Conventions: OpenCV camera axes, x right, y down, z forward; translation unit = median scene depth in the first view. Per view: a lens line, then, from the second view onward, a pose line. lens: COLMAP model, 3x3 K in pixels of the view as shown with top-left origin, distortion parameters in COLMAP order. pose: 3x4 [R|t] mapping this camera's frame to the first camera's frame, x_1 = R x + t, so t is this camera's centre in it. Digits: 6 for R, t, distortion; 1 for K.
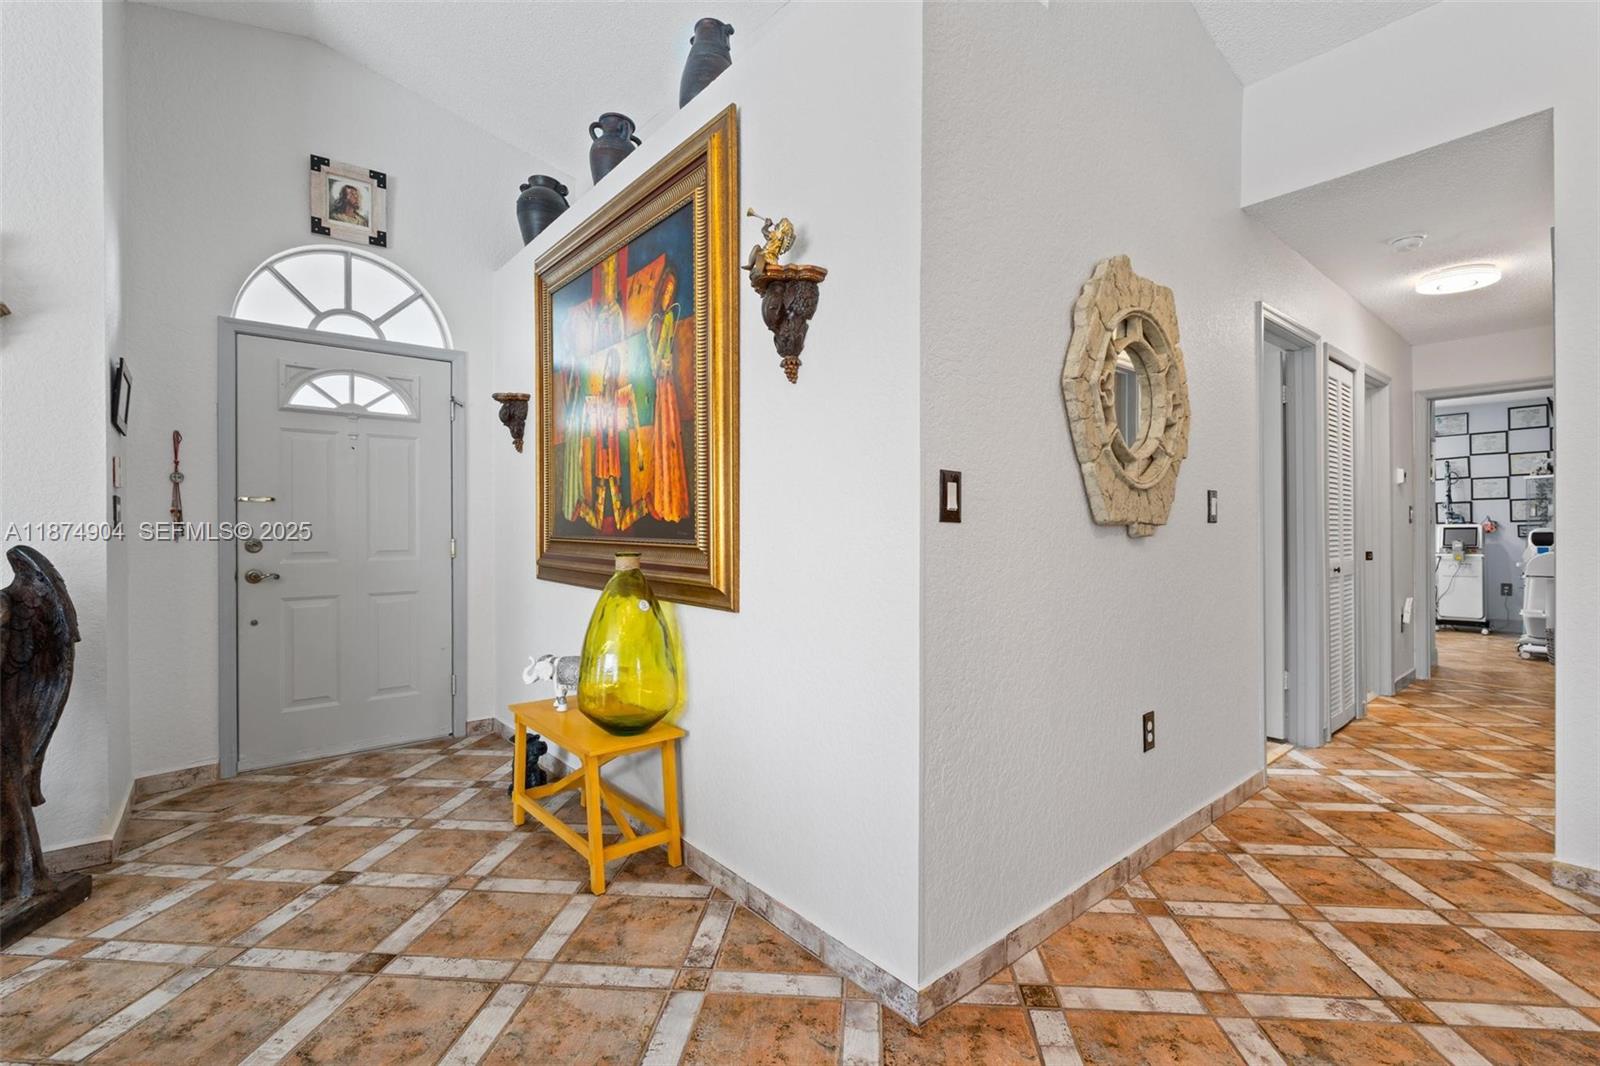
lens RADIAL K [[689.1, 0, 807.4], [0, 689.1, 538.1], [0, 0, 1]] dist [0.000908, -0.000370]
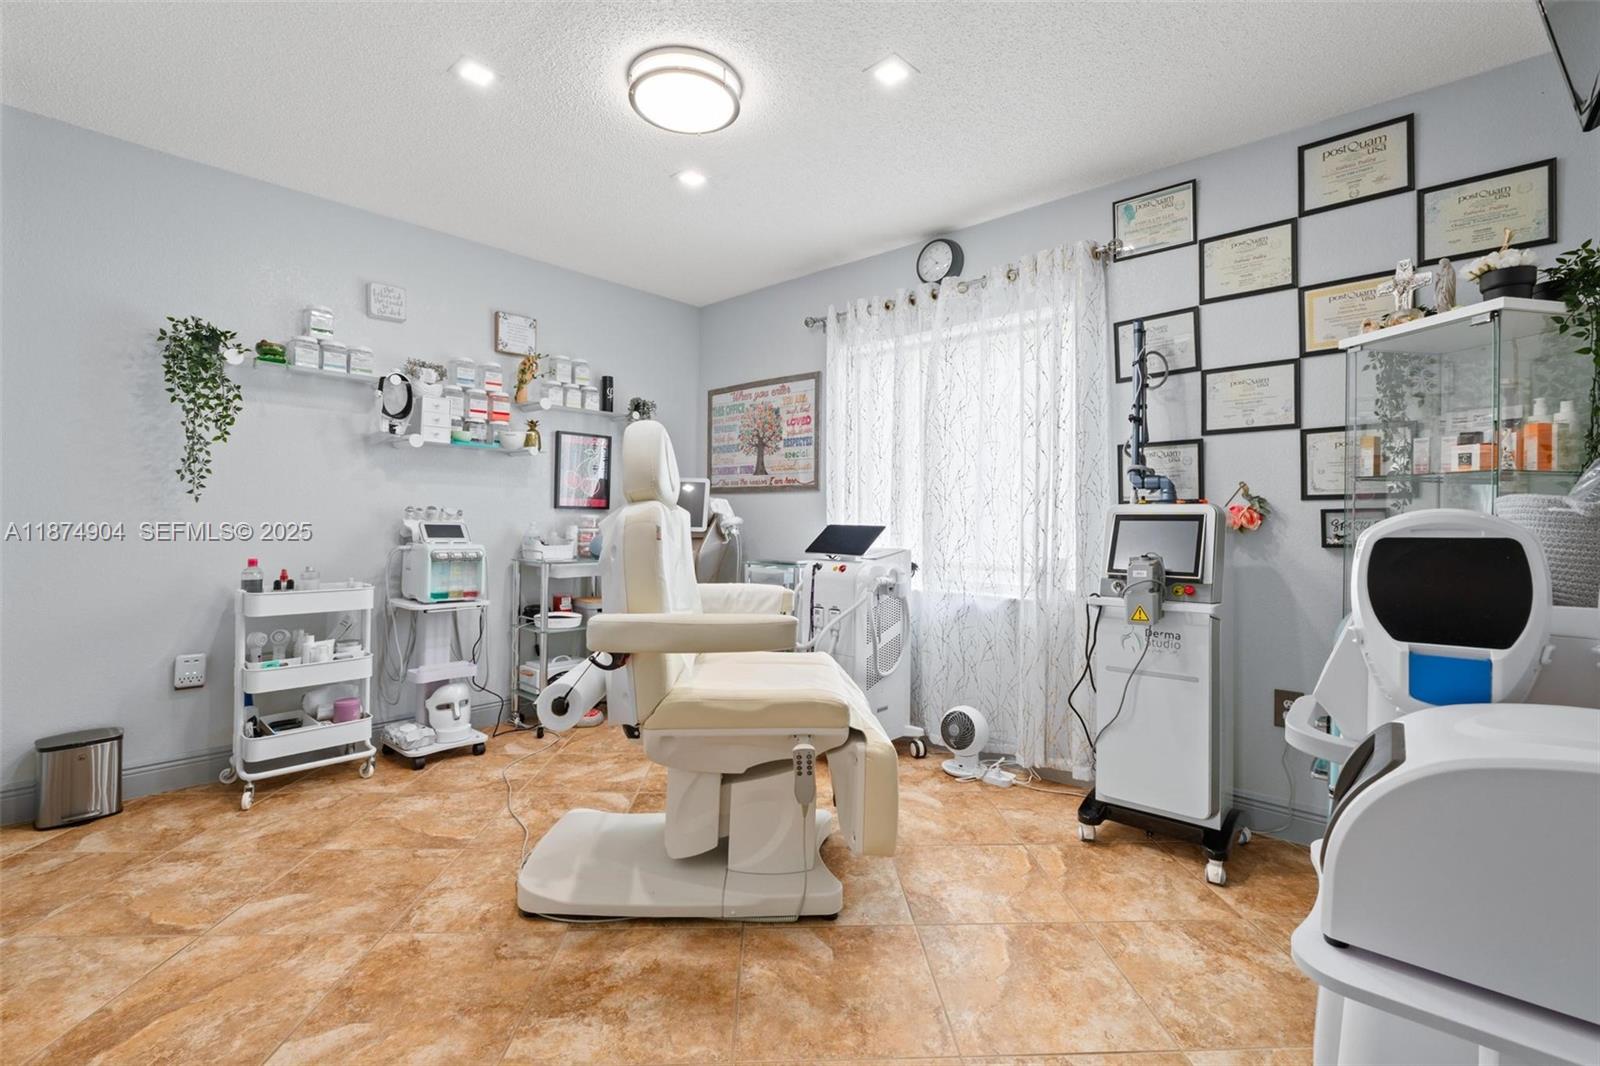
lens RADIAL K [[689.1, 0, 788.9], [0, 689.1, 532.1], [0, 0, 1]] dist [0.000908, -0.000370]
pose [[0.992648, 0.008919, 0.120708, 0.729589], [-0.008811, 0.999960, -0.001435, -0.005780], [-0.120716, 0.000361, 0.992687, 0.696465]]
